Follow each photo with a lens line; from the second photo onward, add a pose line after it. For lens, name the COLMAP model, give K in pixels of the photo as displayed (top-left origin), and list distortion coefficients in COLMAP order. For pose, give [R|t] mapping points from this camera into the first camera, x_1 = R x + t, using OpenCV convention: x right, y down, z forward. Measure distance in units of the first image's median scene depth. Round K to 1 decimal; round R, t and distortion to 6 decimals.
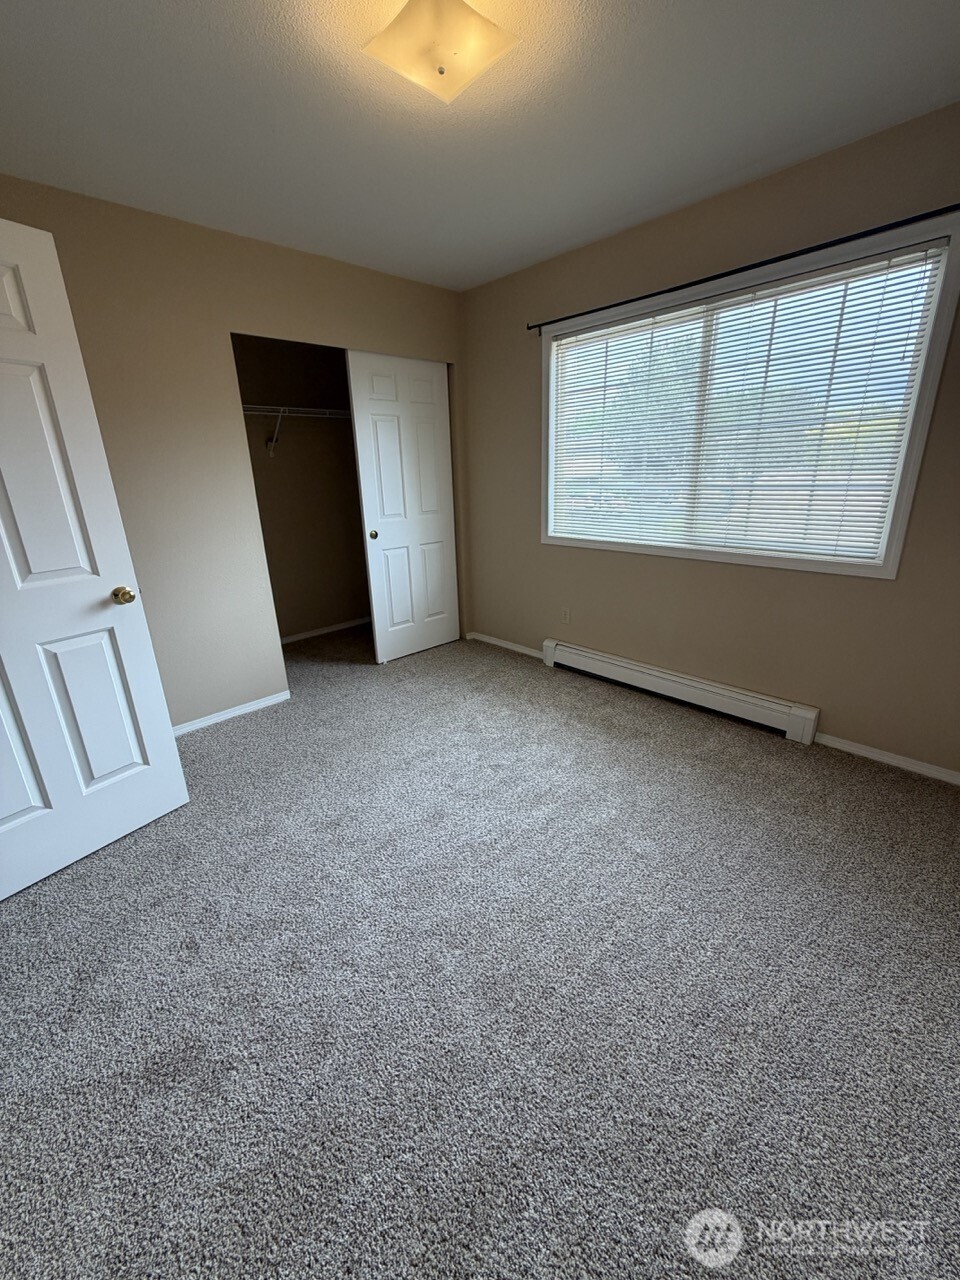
lens RADIAL K [[509.8, 0, 478.3], [0, 509.8, 636.1], [0, 0, 1]] dist [-0.000524, 0.000053]
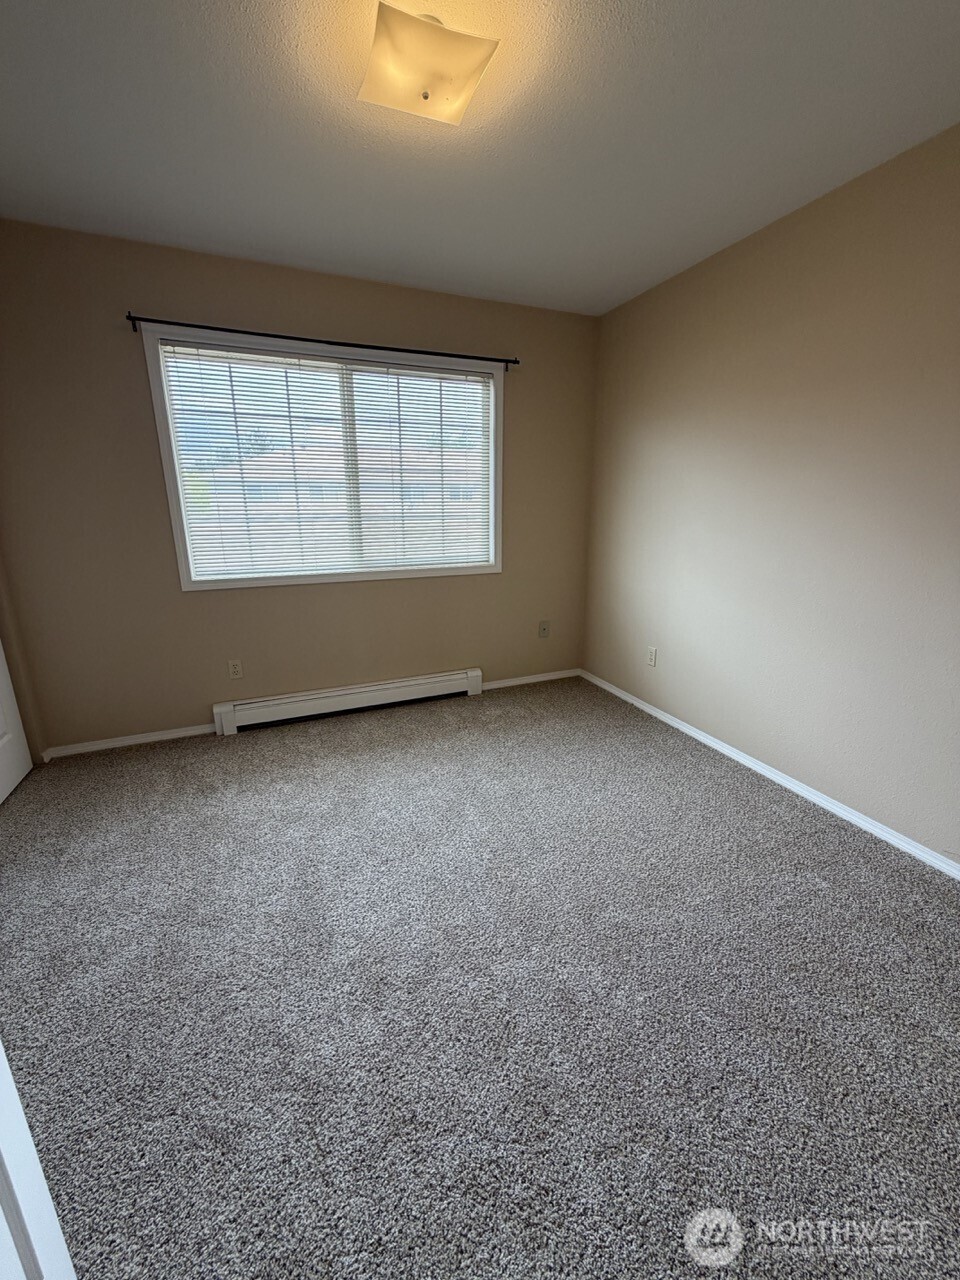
lens RADIAL K [[509.8, 0, 478.3], [0, 509.8, 636.1], [0, 0, 1]] dist [-0.000524, 0.000053]
pose [[0.348887, -0.208642, 0.913644, -0.581858], [0.283563, 0.952707, 0.109280, -0.091756], [-0.893236, 0.220949, 0.391550, 0.375477]]
